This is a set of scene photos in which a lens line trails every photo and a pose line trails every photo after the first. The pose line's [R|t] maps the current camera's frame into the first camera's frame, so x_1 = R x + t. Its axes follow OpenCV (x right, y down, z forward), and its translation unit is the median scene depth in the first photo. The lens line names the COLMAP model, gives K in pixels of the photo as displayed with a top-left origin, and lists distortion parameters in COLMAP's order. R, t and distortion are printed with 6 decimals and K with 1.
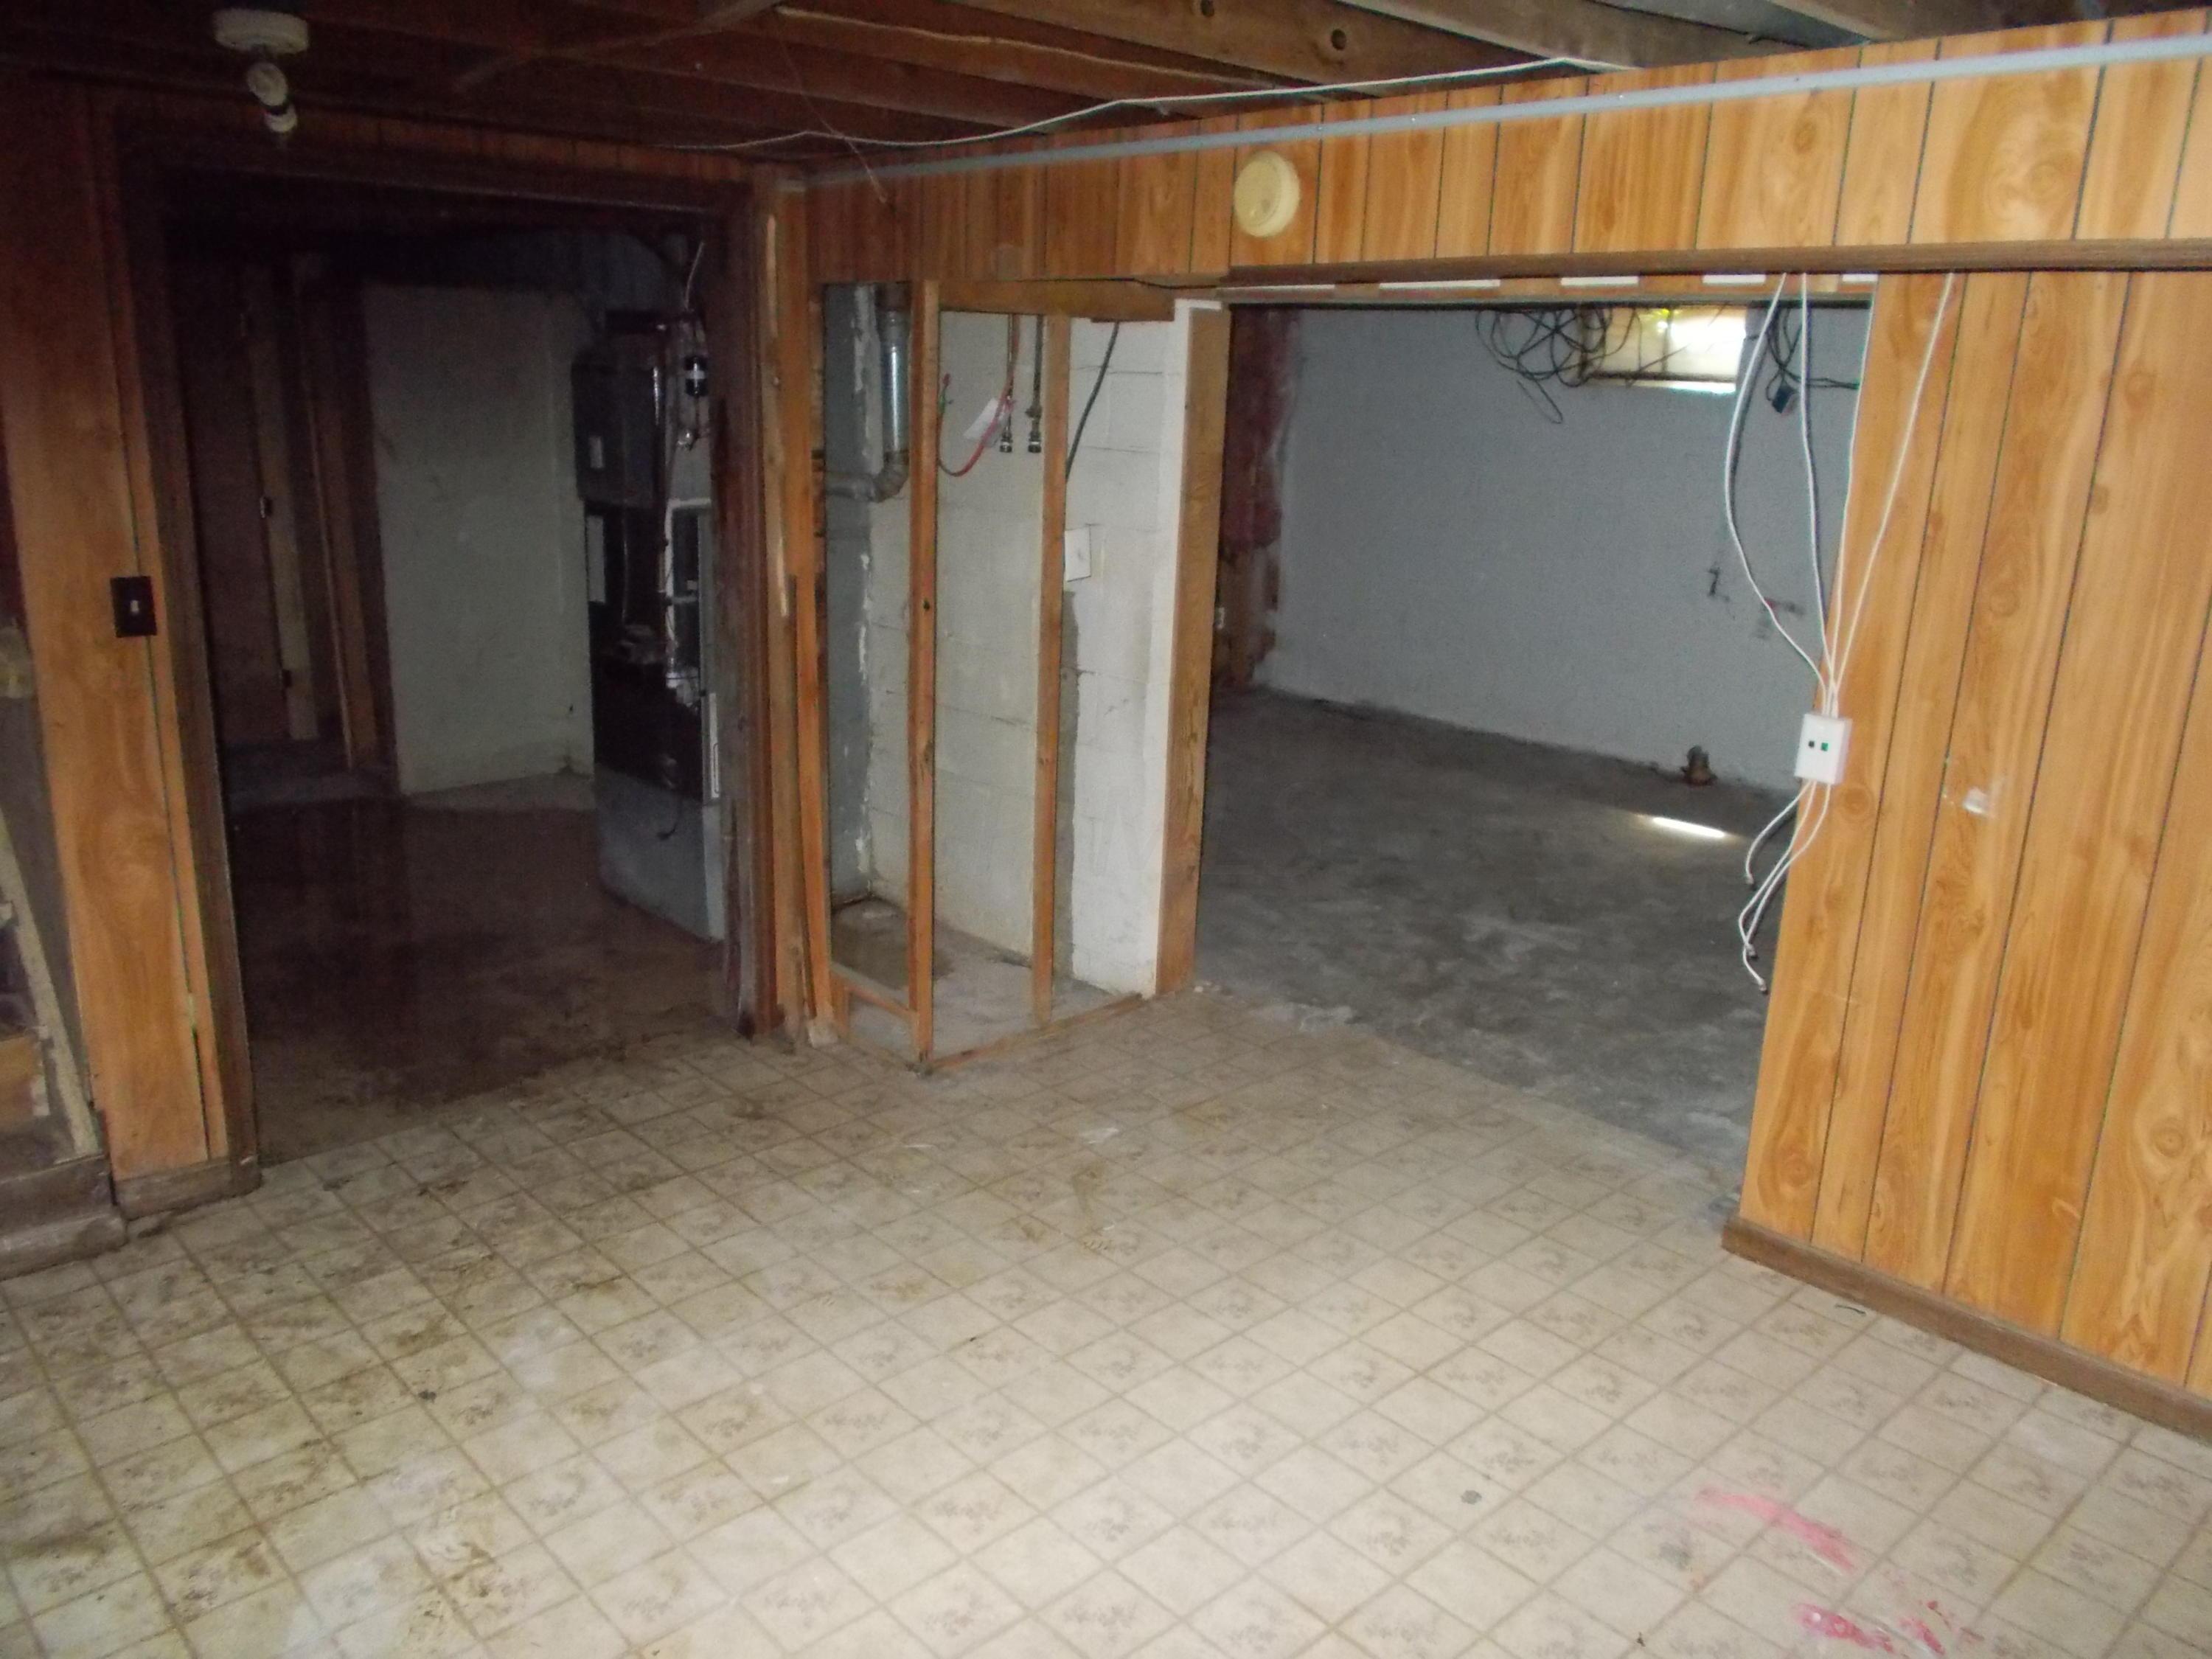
lens RADIAL K [[1643.8, 0, 1094.6], [0, 1643.8, 817.4], [0, 0, 1]] dist [-0.013744, 0.026121]
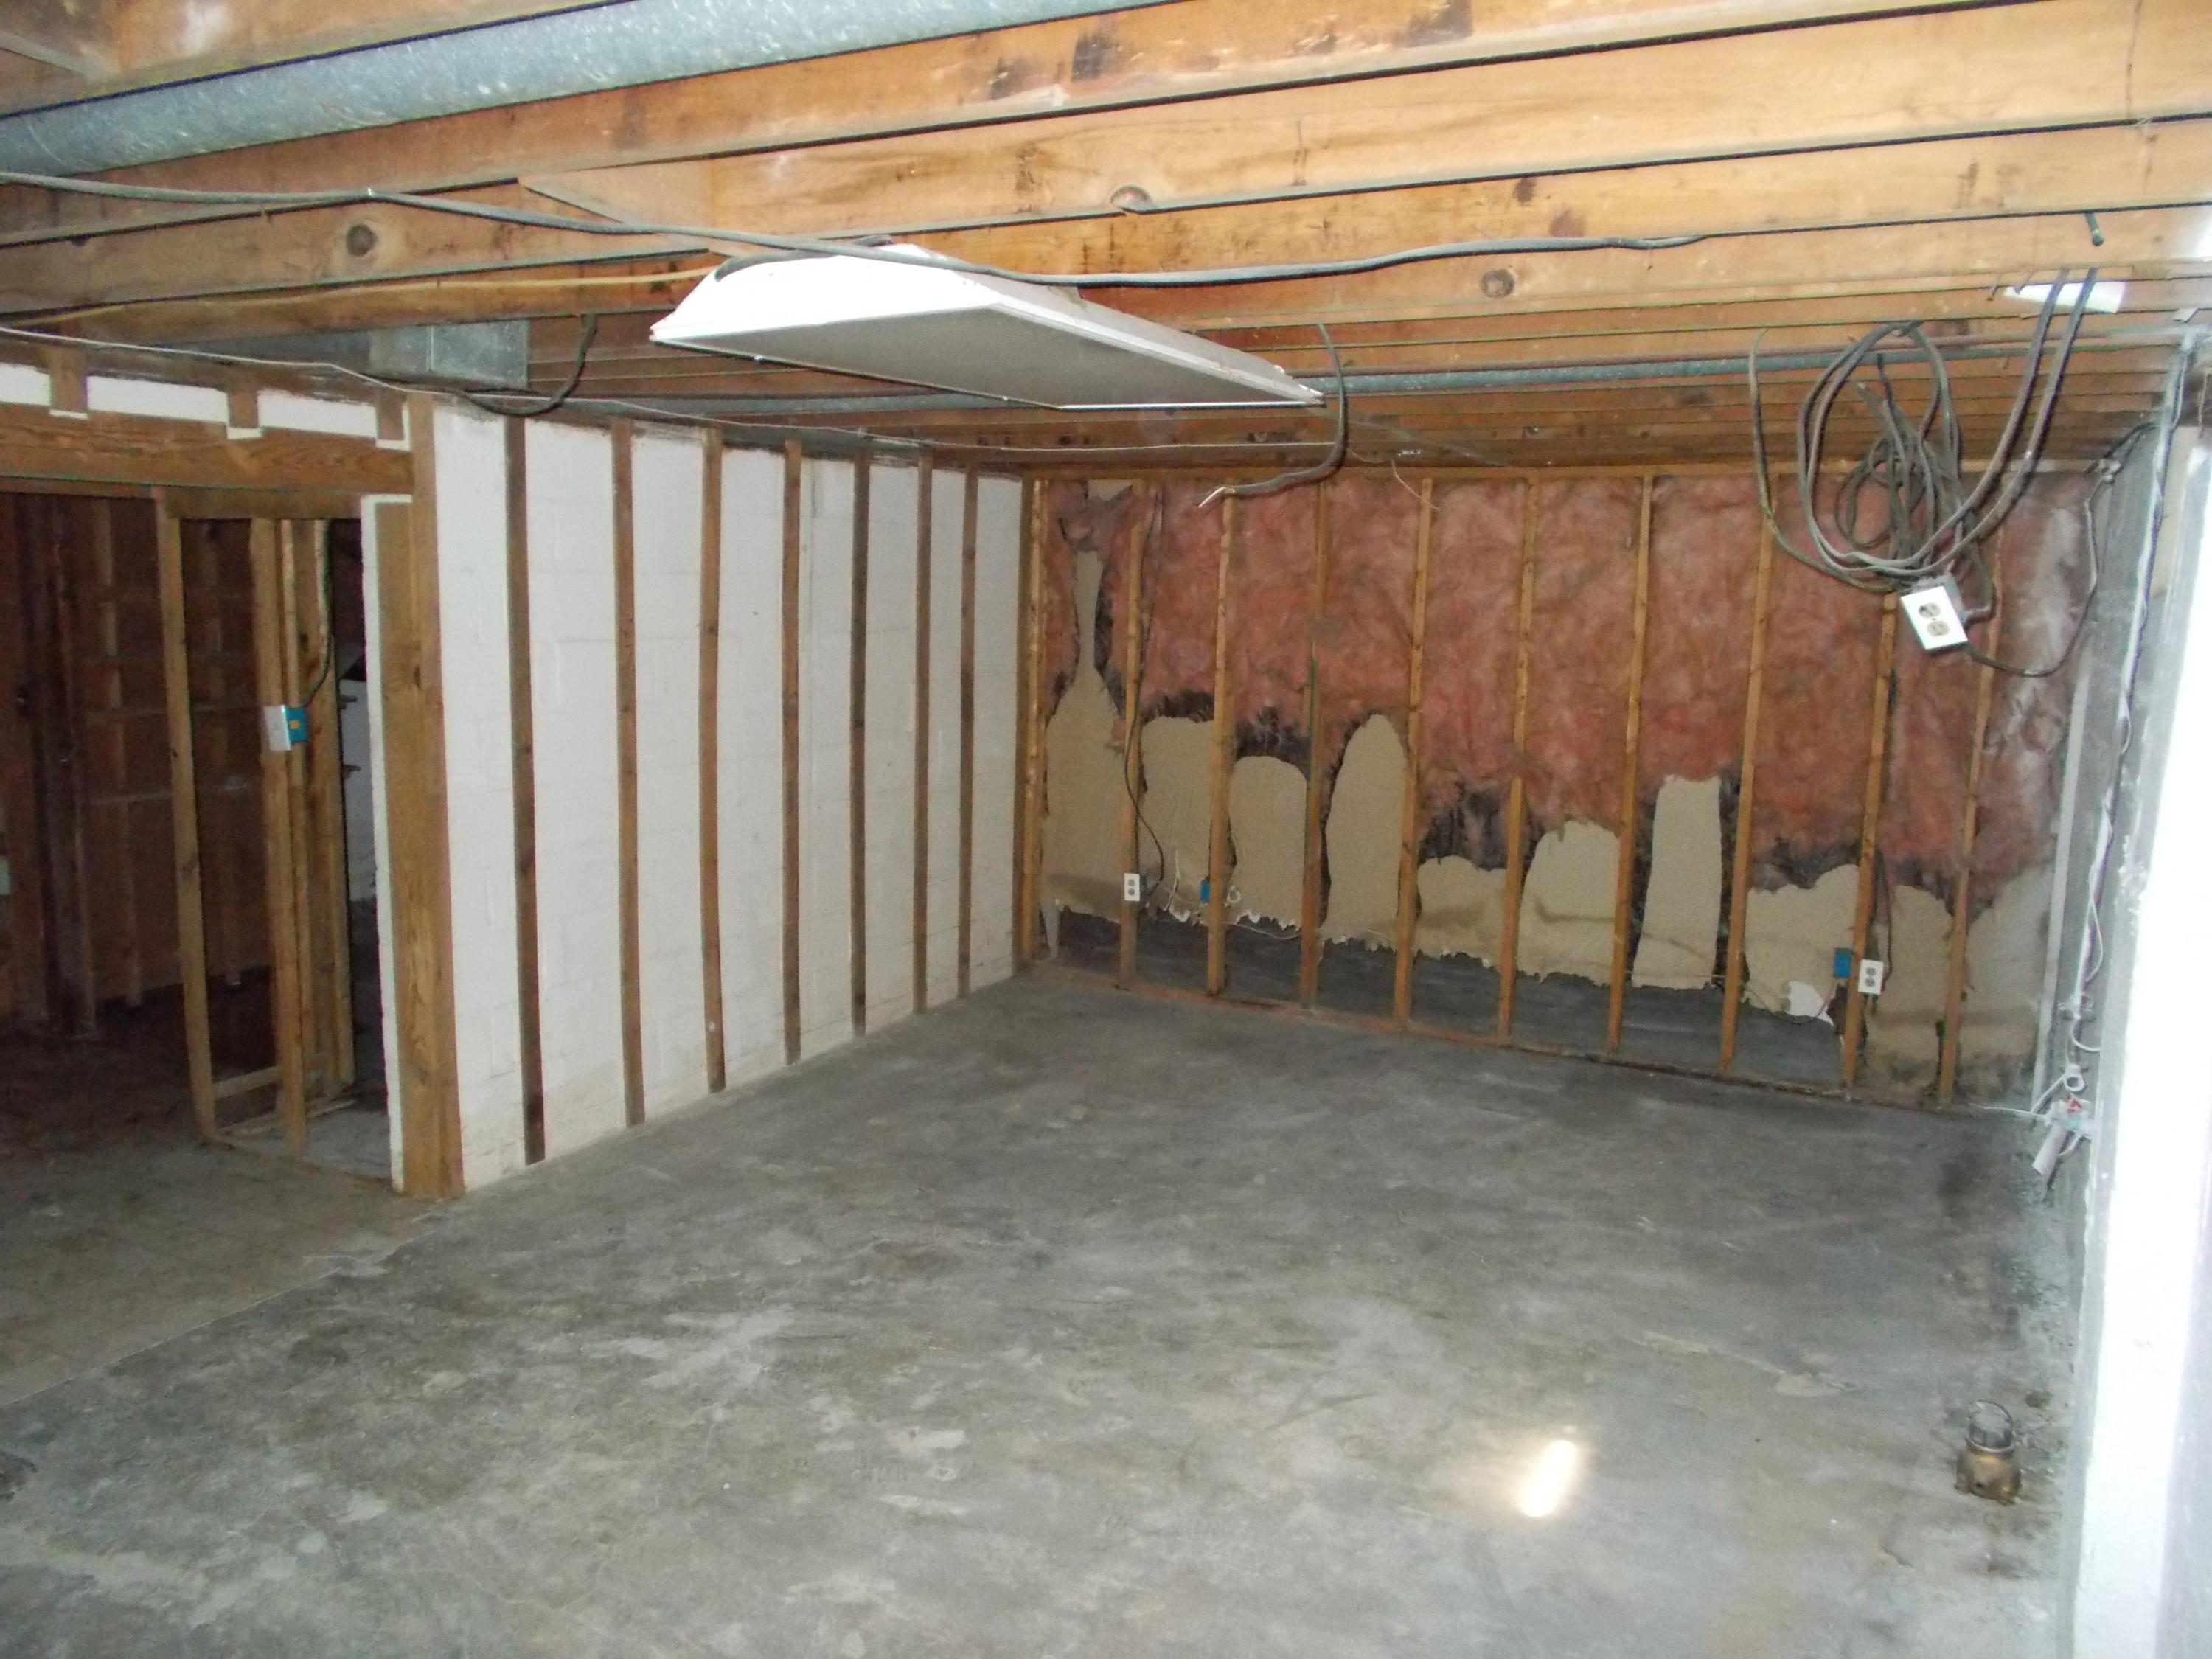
lens RADIAL K [[1643.8, 0, 1093.5], [0, 1643.8, 843.1], [0, 0, 1]] dist [-0.013744, 0.026121]
pose [[0.346810, 0.104055, -0.932145, 0.923266], [-0.248007, 0.968629, 0.015855, -0.178952], [0.904553, 0.225680, 0.361737, 0.857295]]
